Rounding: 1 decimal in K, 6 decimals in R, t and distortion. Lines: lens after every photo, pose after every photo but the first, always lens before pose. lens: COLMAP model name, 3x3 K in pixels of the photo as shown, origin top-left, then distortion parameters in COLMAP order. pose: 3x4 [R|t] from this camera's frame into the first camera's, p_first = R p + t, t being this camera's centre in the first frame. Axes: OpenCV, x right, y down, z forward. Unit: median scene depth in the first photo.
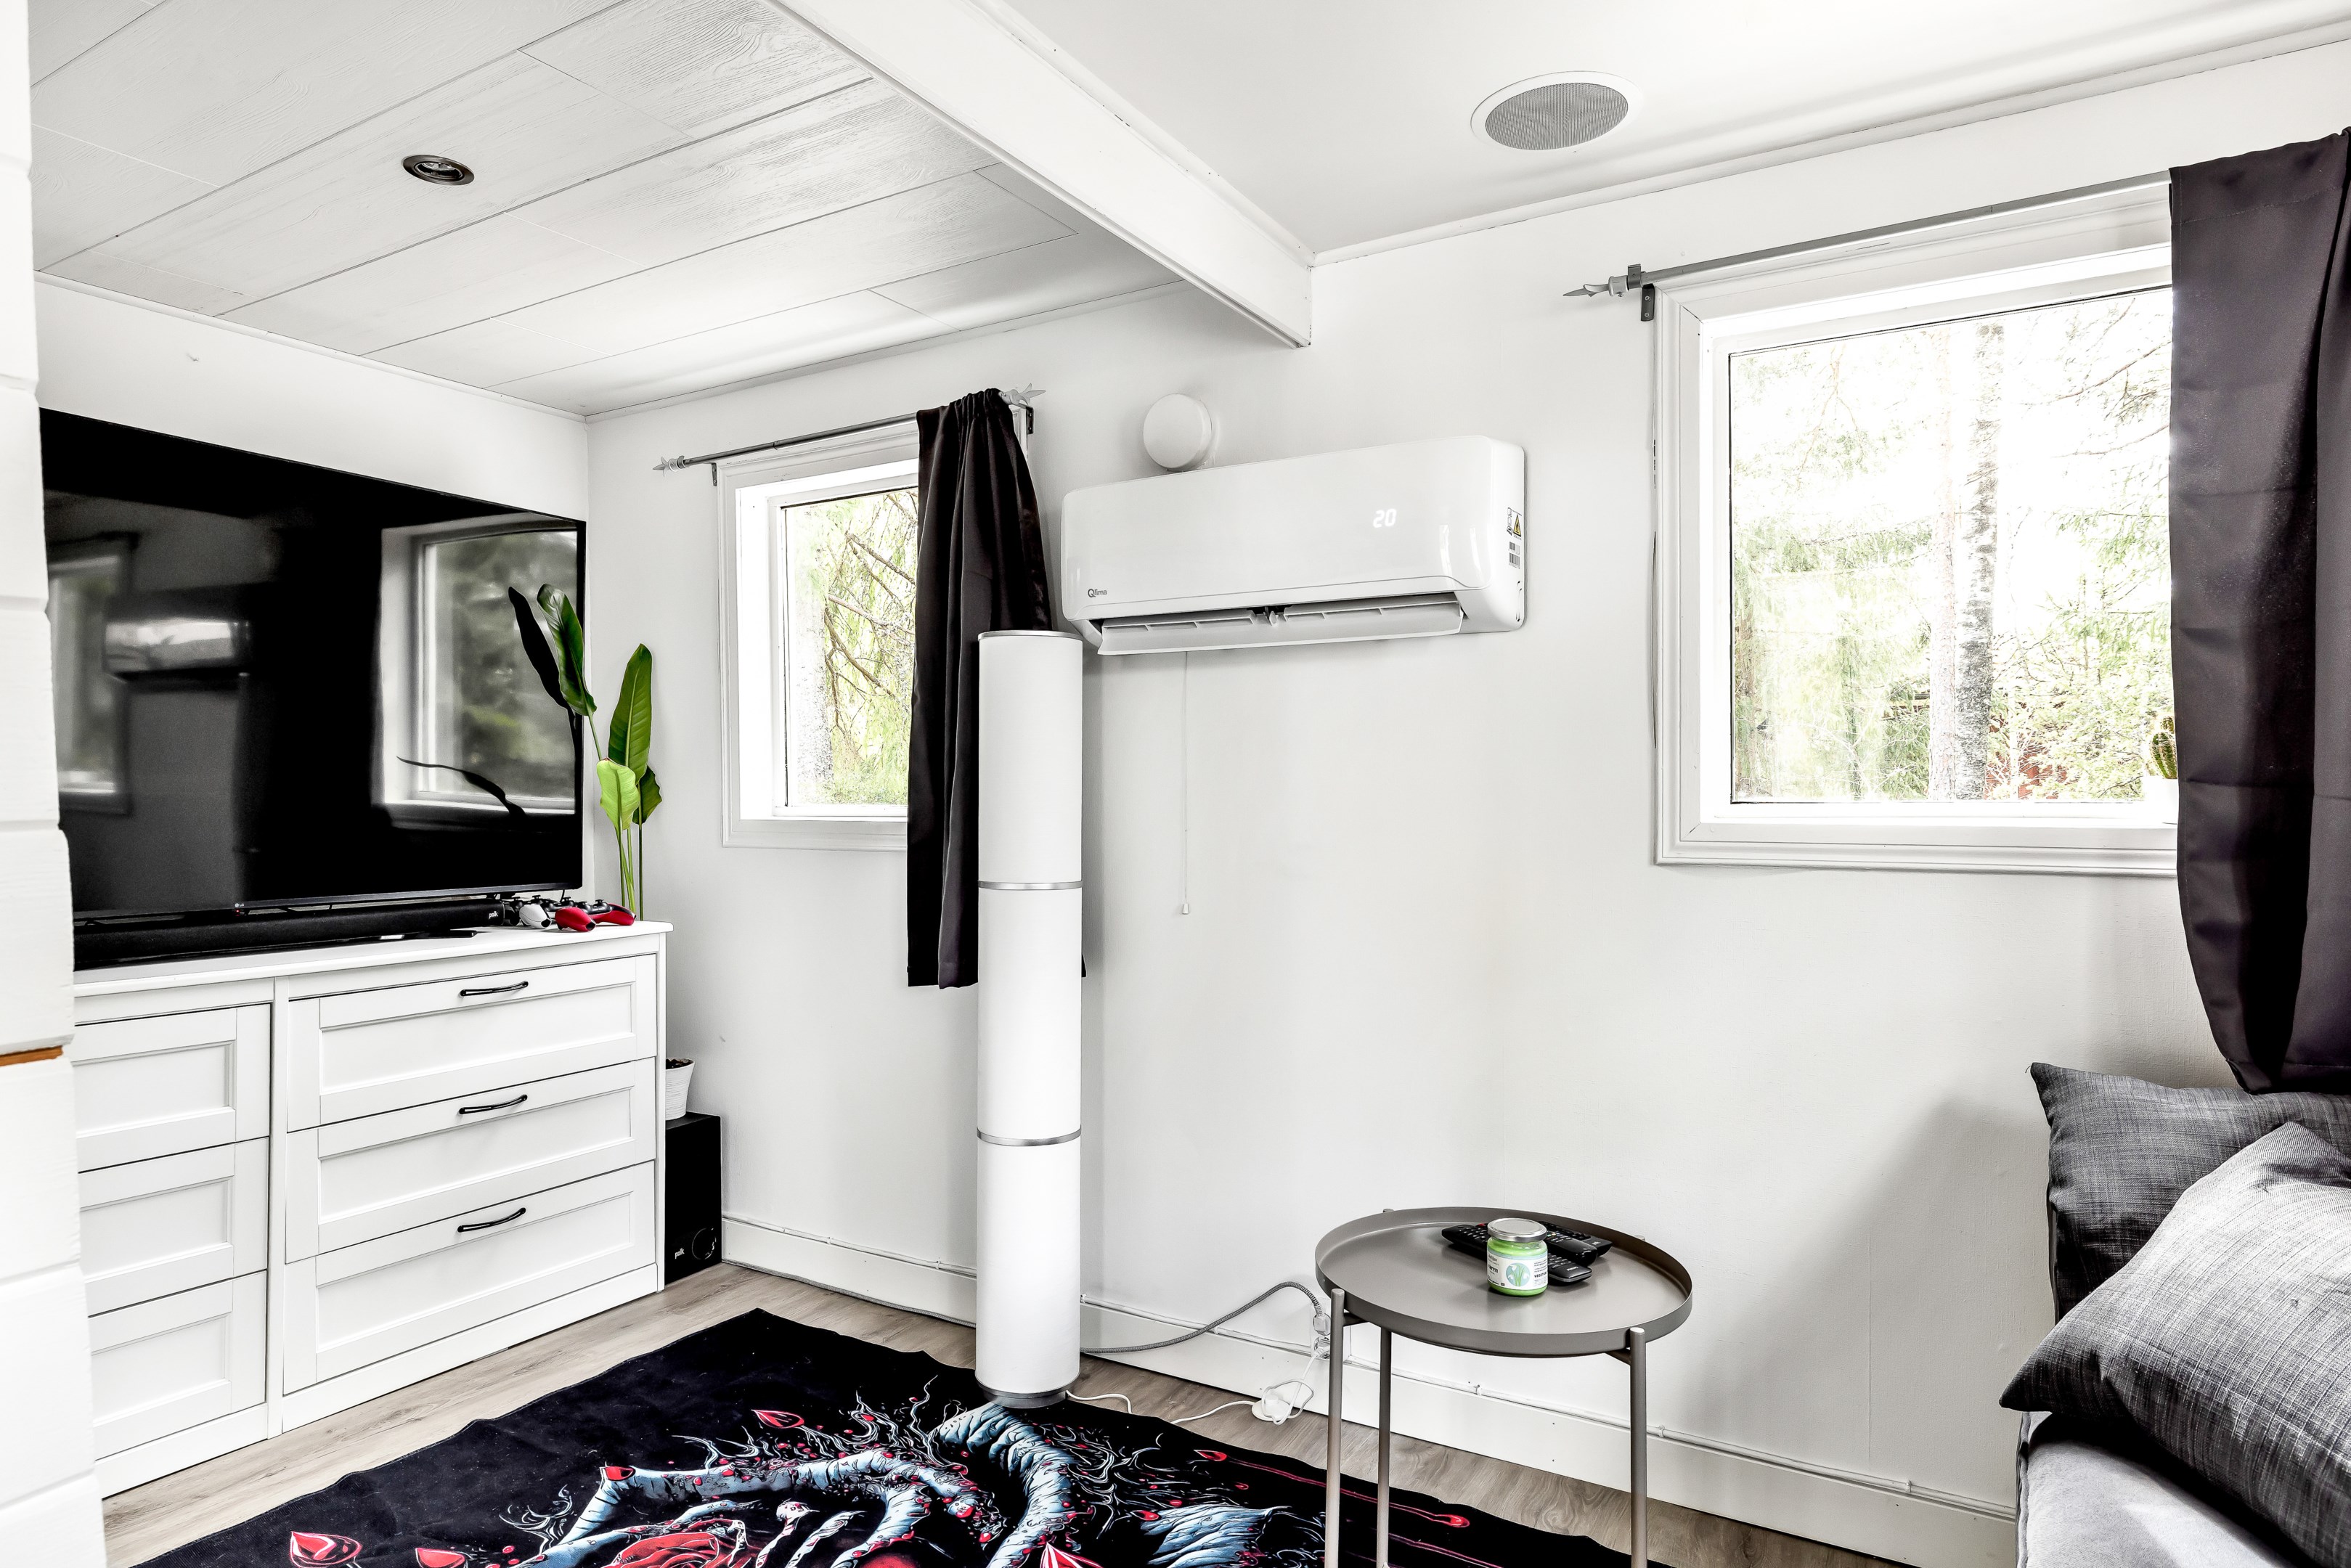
lens RADIAL K [[1341.5, 0, 1182.7], [0, 1341.5, 796.5], [0, 0, 1]] dist [0.004311, -0.000720]
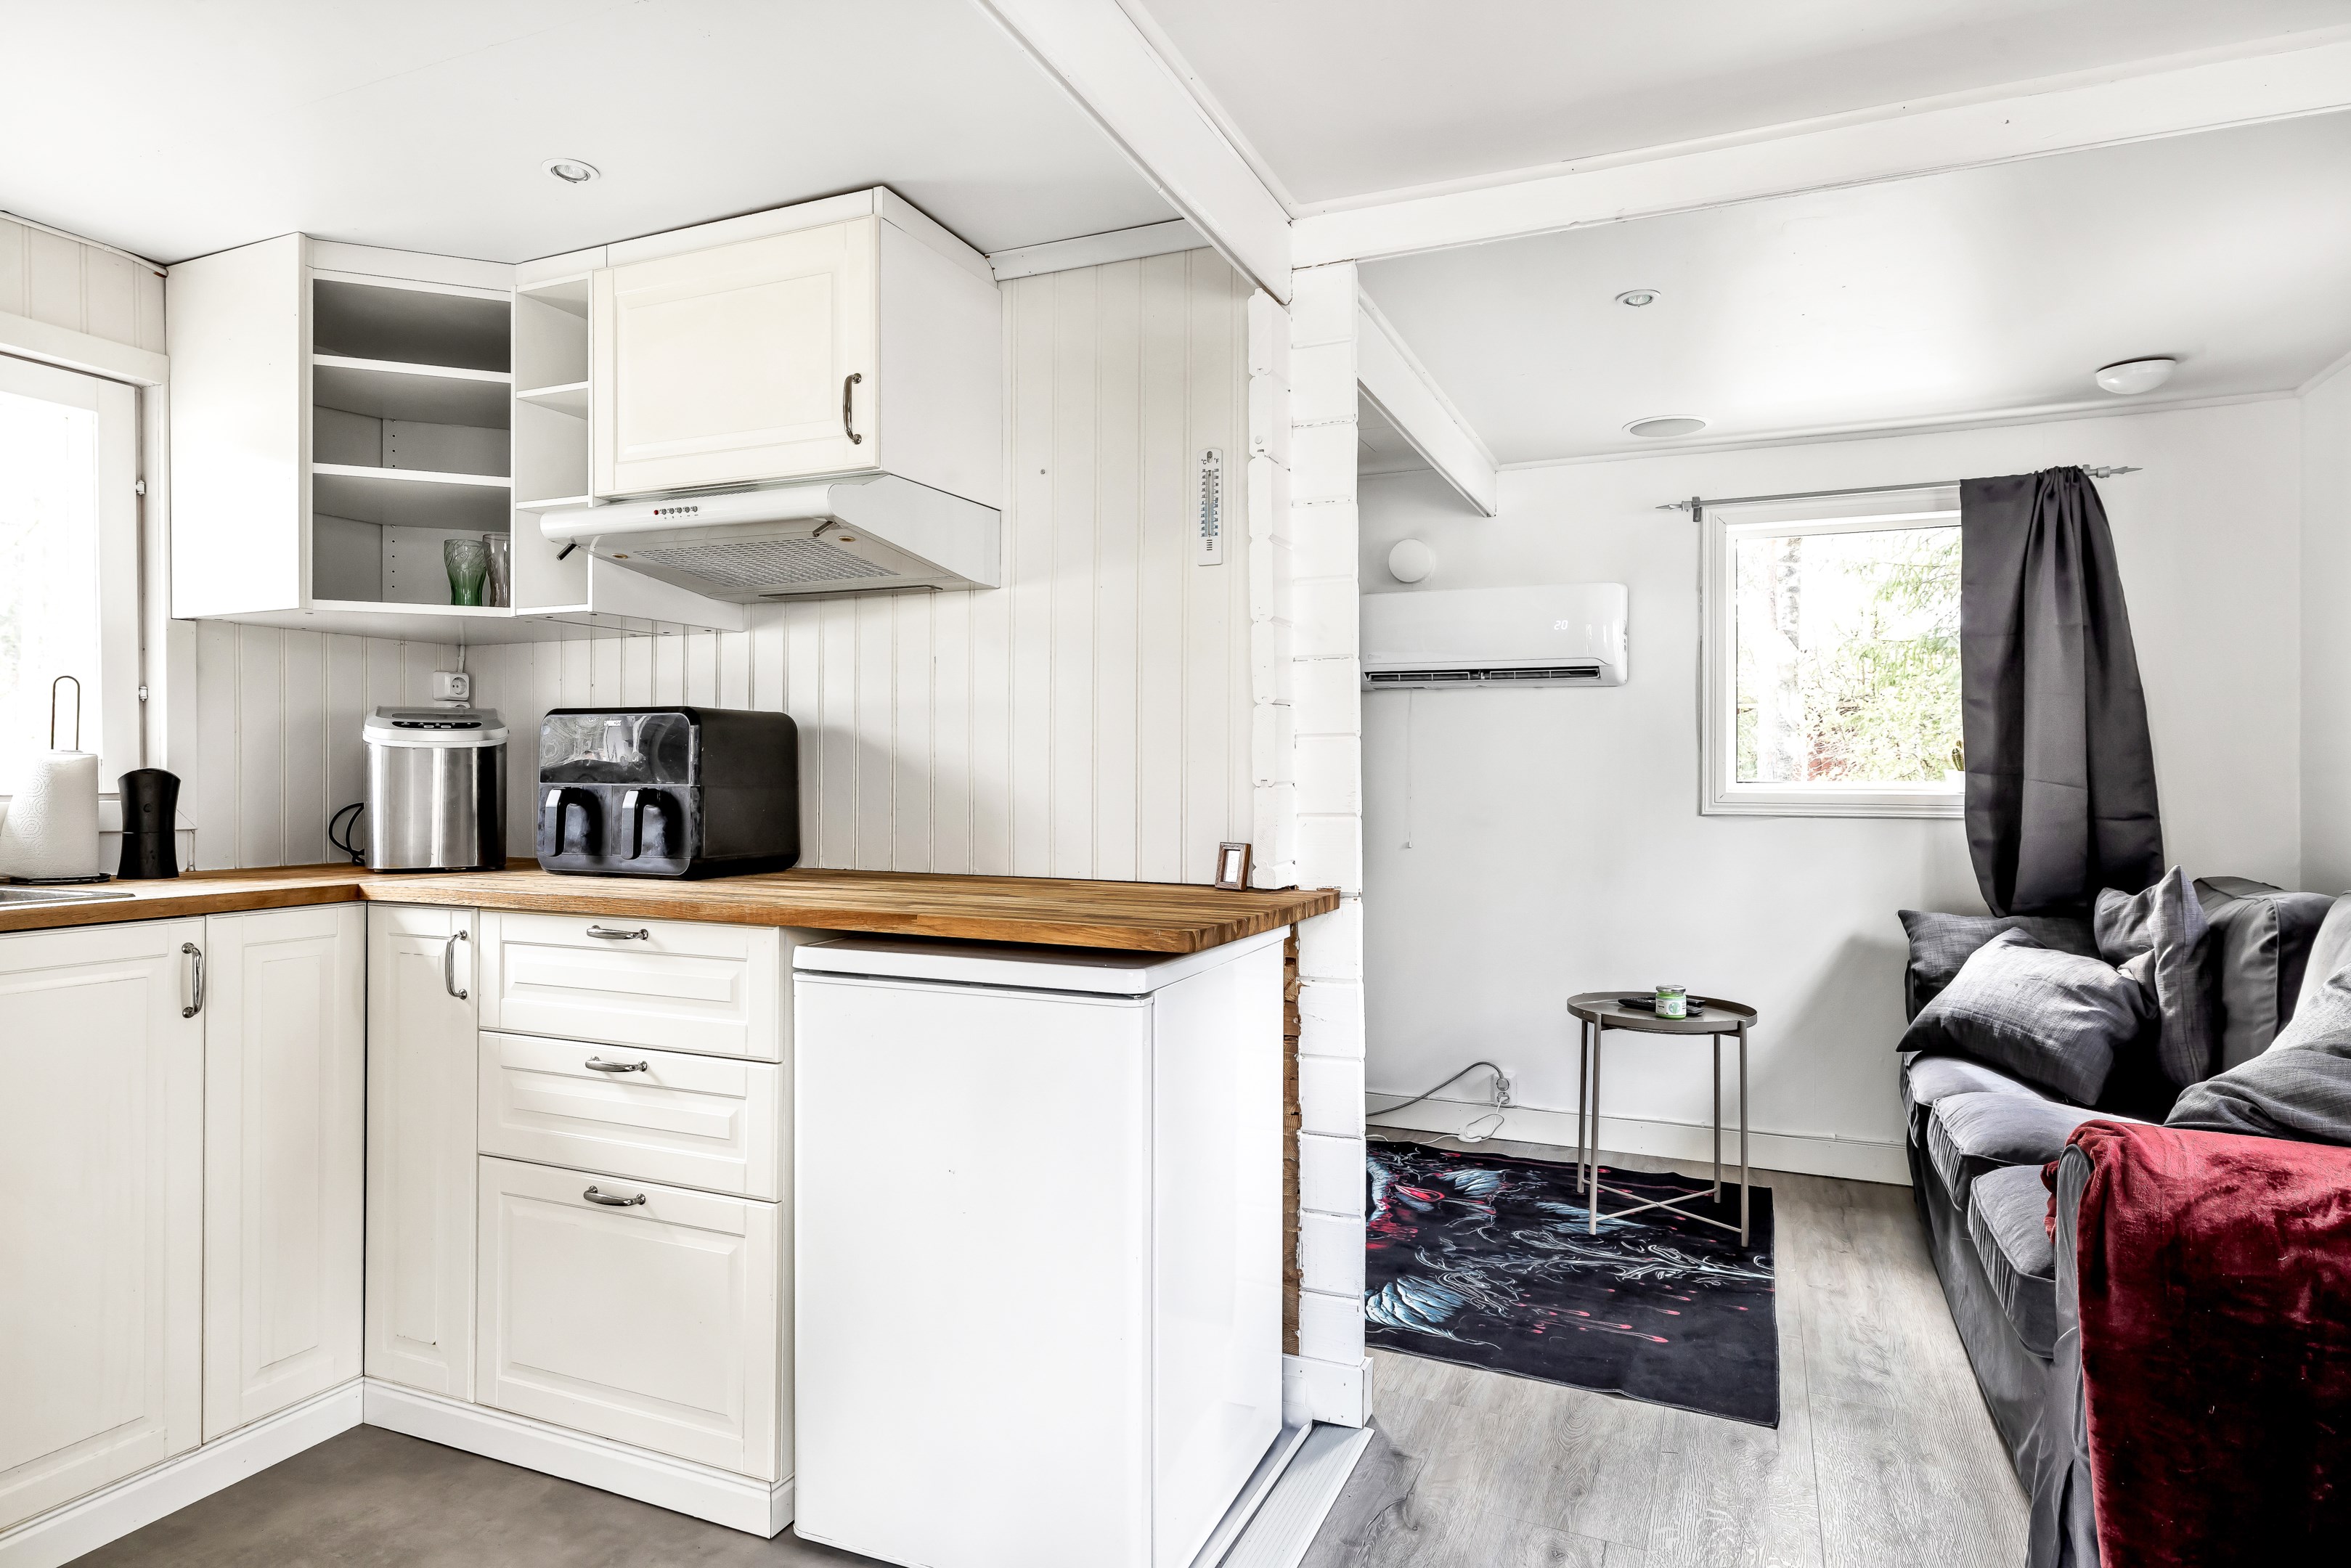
lens RADIAL K [[1341.5, 0, 1166.5], [0, 1341.5, 771.2], [0, 0, 1]] dist [0.004311, -0.000720]
pose [[0.991806, 0.006325, 0.127596, -0.737990], [-0.005113, 0.999939, -0.009825, 0.013566], [-0.127650, 0.009092, 0.991778, -0.889871]]
